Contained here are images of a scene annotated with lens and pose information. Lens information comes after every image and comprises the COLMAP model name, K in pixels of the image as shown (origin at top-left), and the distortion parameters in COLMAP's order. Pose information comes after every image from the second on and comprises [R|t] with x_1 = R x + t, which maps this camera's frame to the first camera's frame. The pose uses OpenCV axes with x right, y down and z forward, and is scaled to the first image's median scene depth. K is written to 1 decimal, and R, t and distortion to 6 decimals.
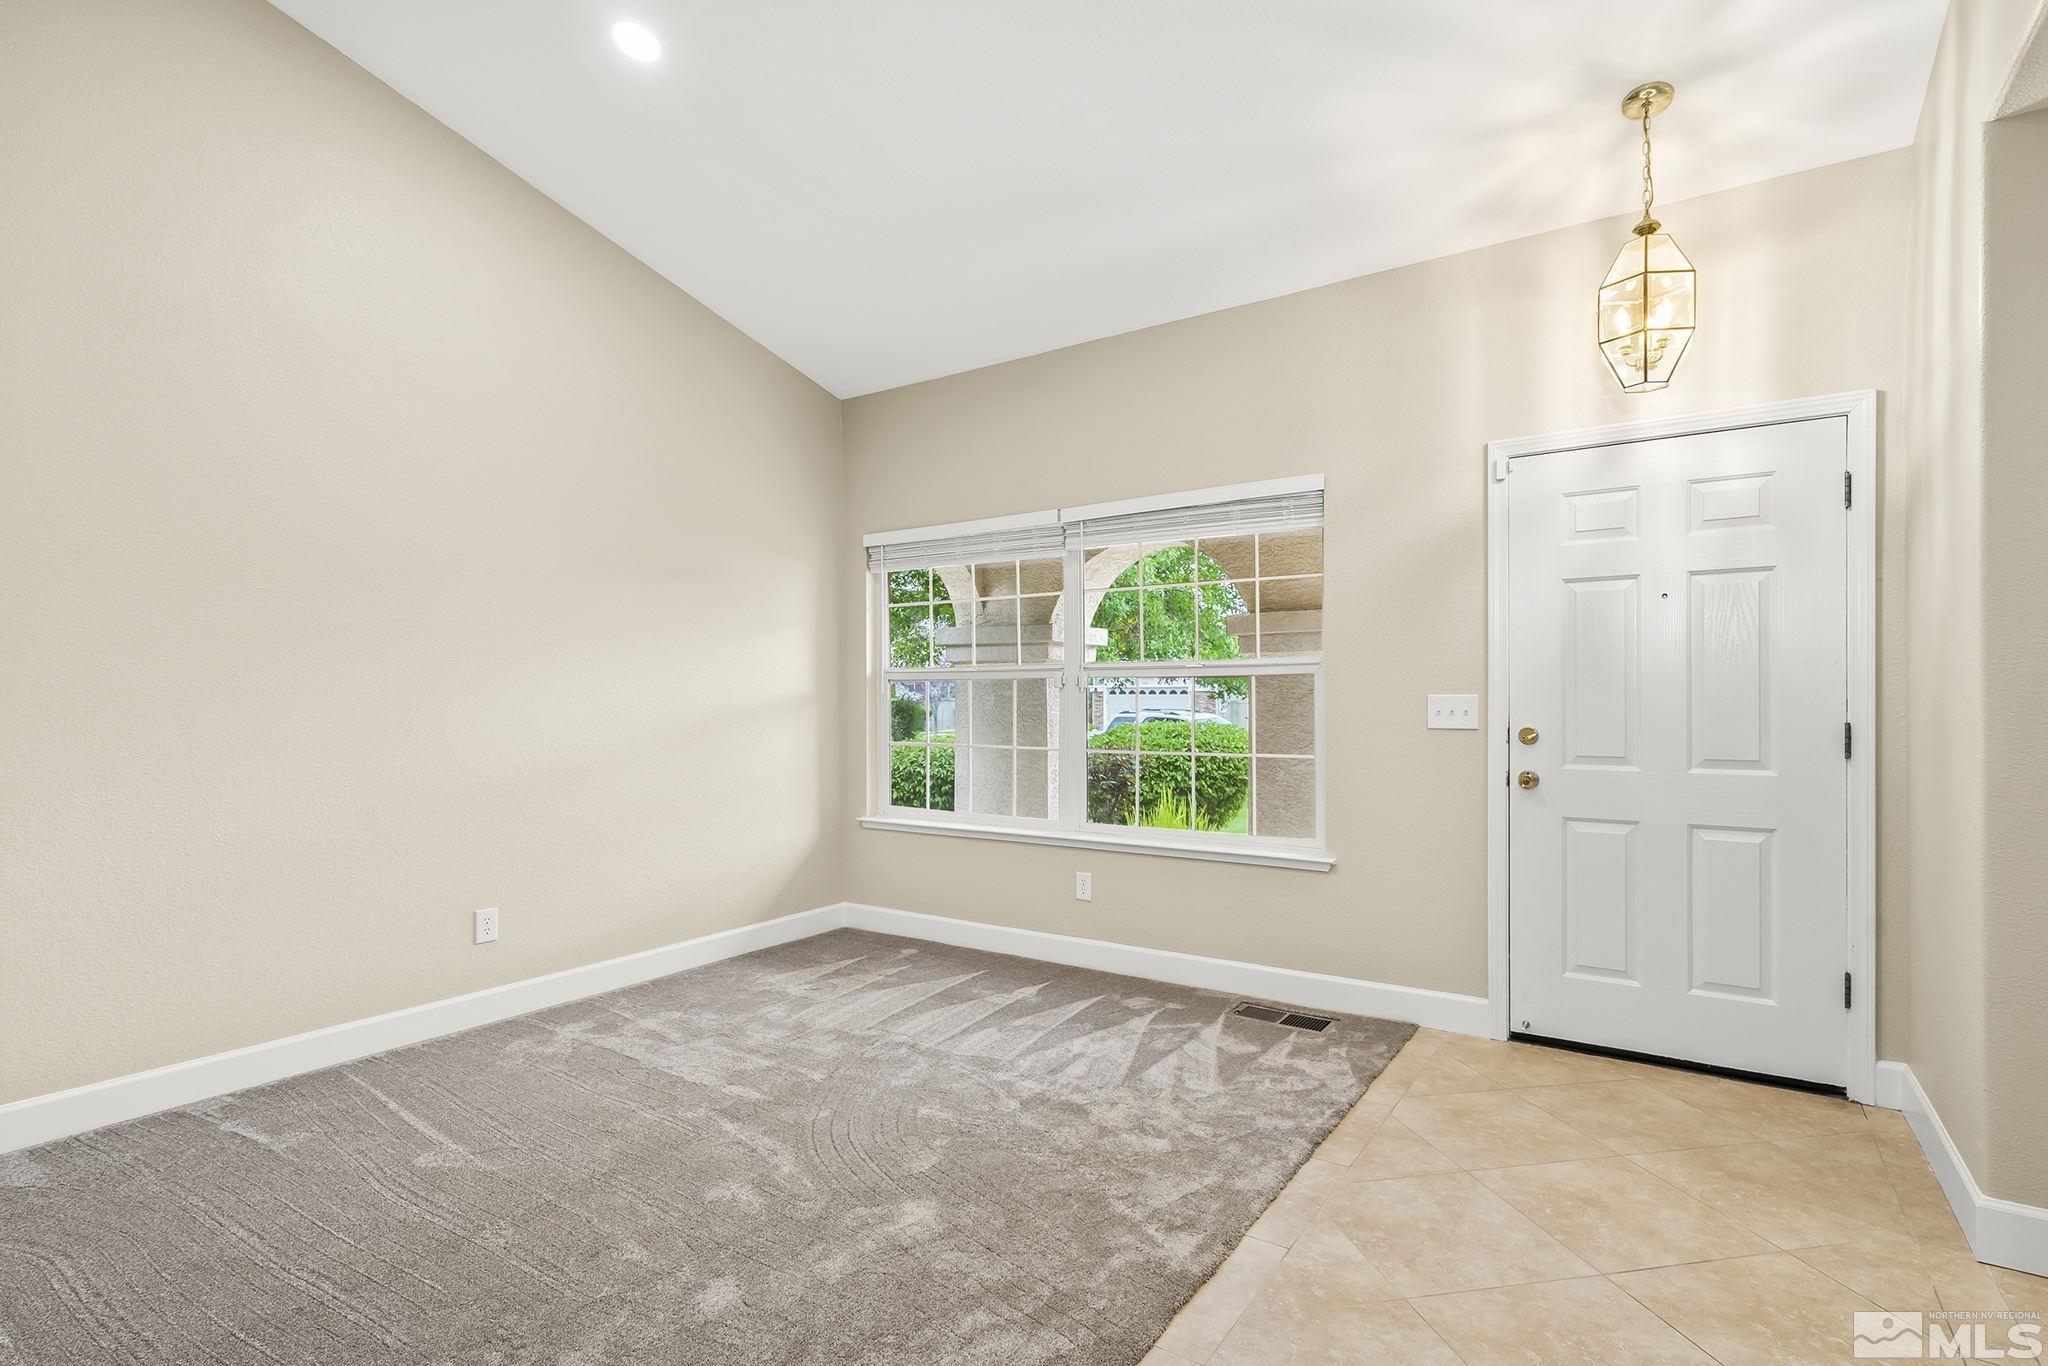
lens RADIAL K [[995.6, 0, 1018.4], [0, 995.6, 699.4], [0, 0, 1]] dist [0.001977, -0.000254]
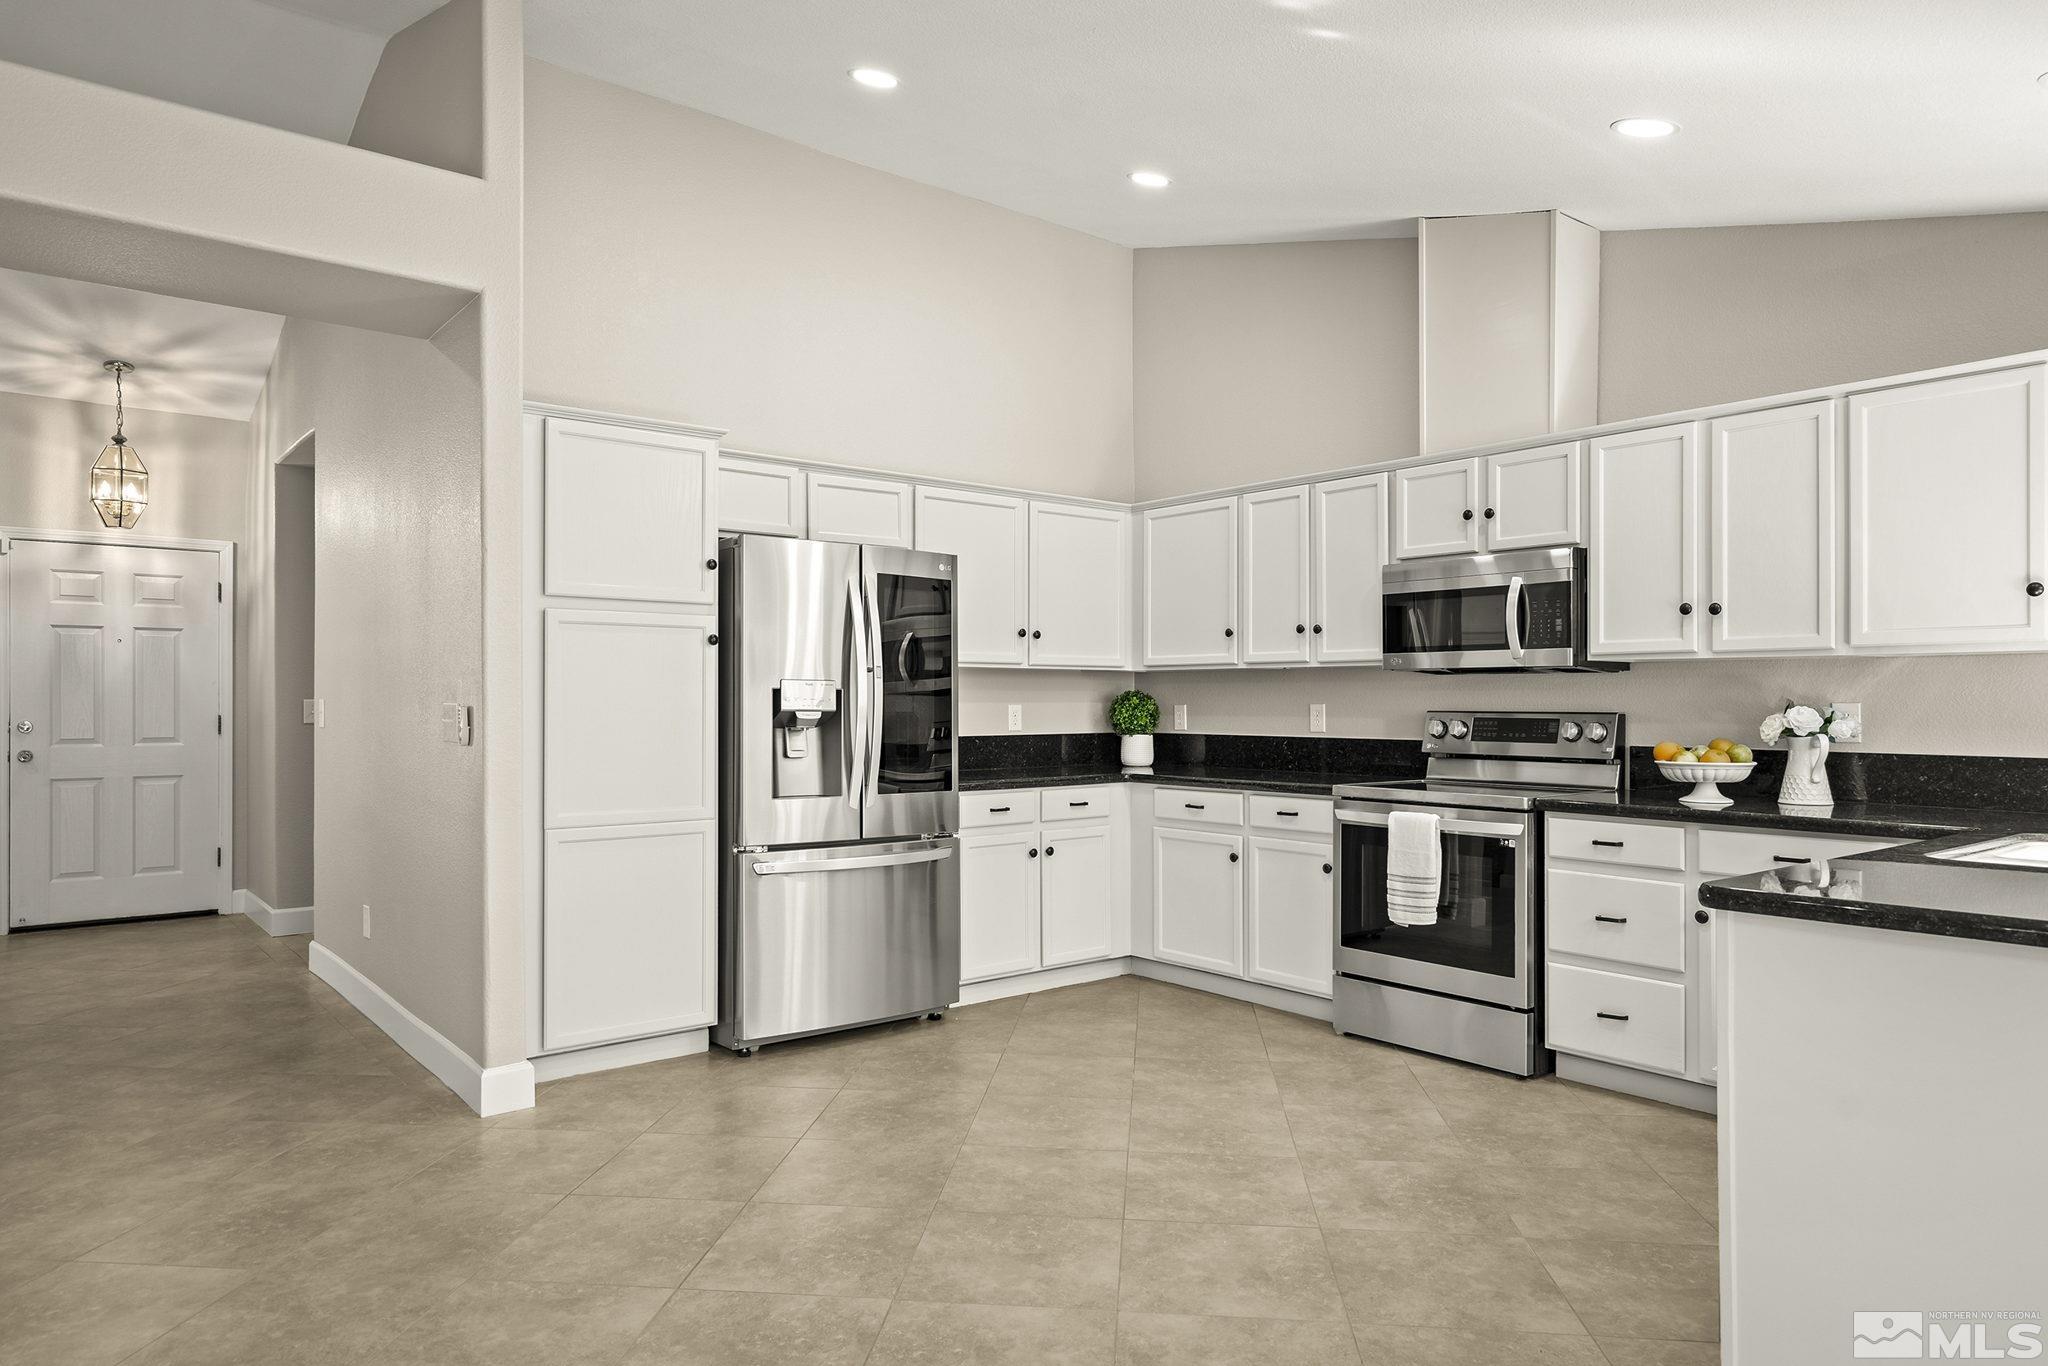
lens RADIAL K [[1280.1, 0, 1011.5], [0, 1280.1, 694.9], [0, 0, 1]] dist [0.020367, -0.000877]
pose [[0.302198, 0.005633, 0.953229, -0.993031], [0.002193, 0.999976, -0.006604, 0.004571], [-0.953243, 0.004086, 0.302178, -1.111789]]
